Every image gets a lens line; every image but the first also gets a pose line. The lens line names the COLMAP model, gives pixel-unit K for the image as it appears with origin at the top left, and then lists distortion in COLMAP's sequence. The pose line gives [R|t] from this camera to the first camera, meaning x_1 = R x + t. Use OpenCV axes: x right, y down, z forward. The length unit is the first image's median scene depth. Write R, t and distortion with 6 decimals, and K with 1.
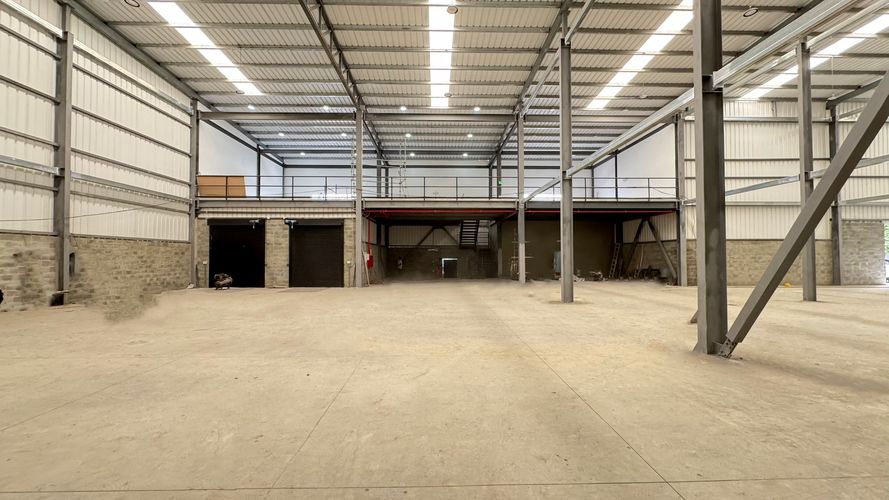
lens RADIAL K [[353.2, 0, 446.3], [0, 353.2, 250.7], [0, 0, 1]] dist [-0.002688, 0.000201]
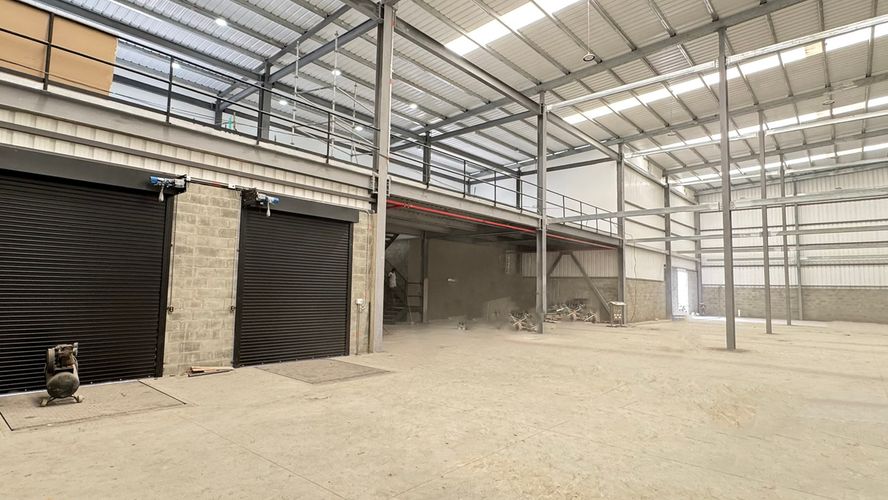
lens RADIAL K [[464.7, 0, 442.4], [0, 464.7, 249.4], [0, 0, 1]] dist [-0.003508, 0.000919]
pose [[0.680294, 0.079669, 0.728597, -0.661914], [-0.036799, 0.996534, -0.074608, 0.005596], [-0.732015, 0.023944, 0.680867, 0.488319]]
